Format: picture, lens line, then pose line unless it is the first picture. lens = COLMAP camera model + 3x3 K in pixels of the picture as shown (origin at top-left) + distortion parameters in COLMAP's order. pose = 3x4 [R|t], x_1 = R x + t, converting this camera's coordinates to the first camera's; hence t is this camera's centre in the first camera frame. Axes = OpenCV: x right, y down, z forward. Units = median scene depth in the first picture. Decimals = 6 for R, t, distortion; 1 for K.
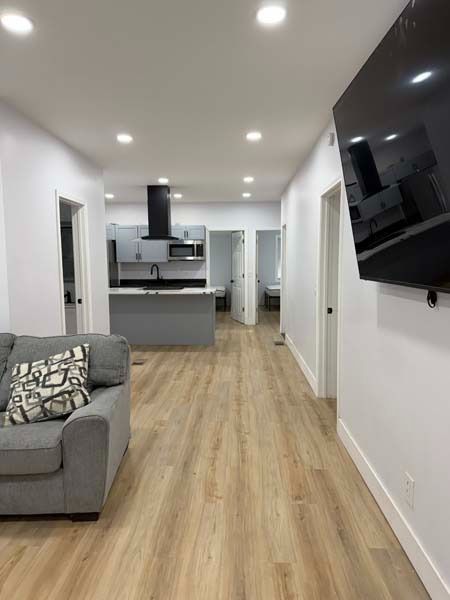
lens RADIAL K [[422.8, 0, 225.0], [0, 422.8, 300.0], [0, 0, 1]] dist [0.055421, -0.085839]
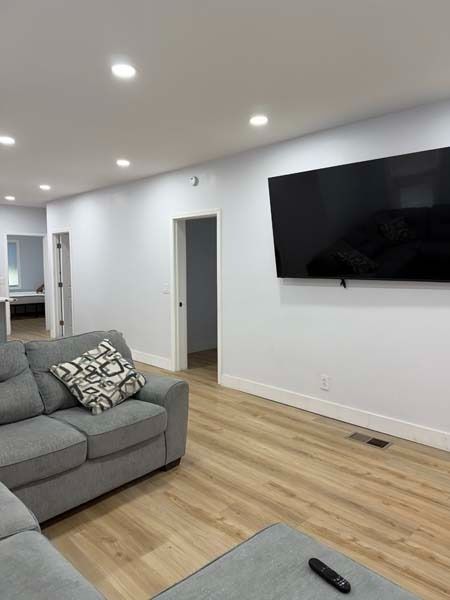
lens RADIAL K [[422.8, 0, 225.0], [0, 422.8, 300.0], [0, 0, 1]] dist [0.055421, -0.085839]
pose [[0.678332, -0.054394, 0.732739, -1.065026], [0.068131, 0.997616, 0.010985, 0.009594], [-0.731590, 0.042471, 0.680421, -0.011059]]
